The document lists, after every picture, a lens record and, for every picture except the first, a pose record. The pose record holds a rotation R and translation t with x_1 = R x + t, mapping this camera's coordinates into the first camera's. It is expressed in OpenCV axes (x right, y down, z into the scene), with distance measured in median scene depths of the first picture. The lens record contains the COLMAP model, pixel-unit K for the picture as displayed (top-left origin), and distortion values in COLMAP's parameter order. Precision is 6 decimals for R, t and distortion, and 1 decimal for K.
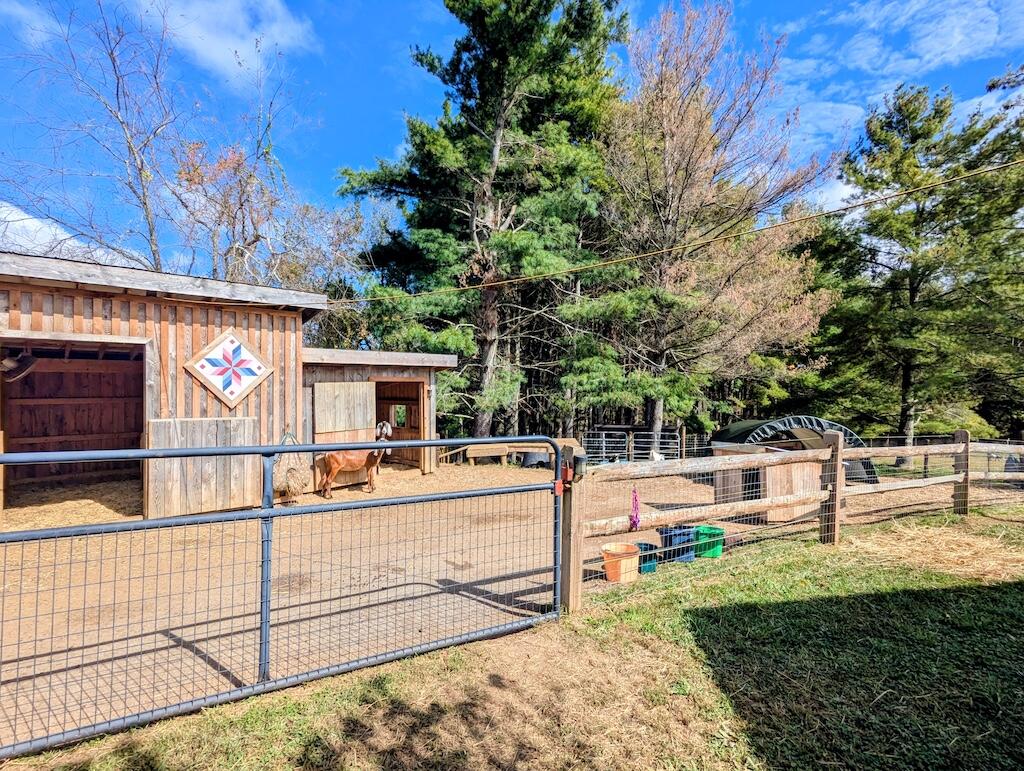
lens RADIAL K [[488.9, 0, 504.7], [0, 488.9, 385.0], [0, 0, 1]] dist [0.010914, 0.001472]
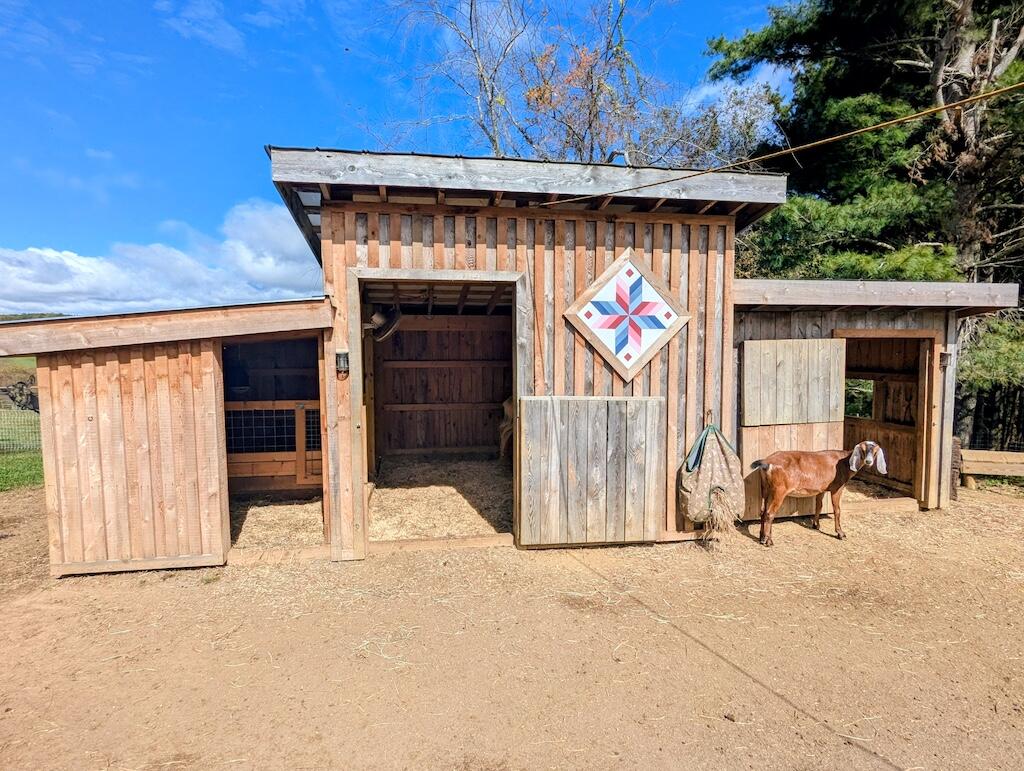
lens RADIAL K [[488.9, 0, 514.2], [0, 488.9, 383.5], [0, 0, 1]] dist [0.010914, 0.001472]
pose [[0.845257, 0.037432, -0.533048, -0.336465], [0.000800, 0.997454, 0.071311, 0.005147], [0.534360, -0.060703, 0.843075, 0.390346]]
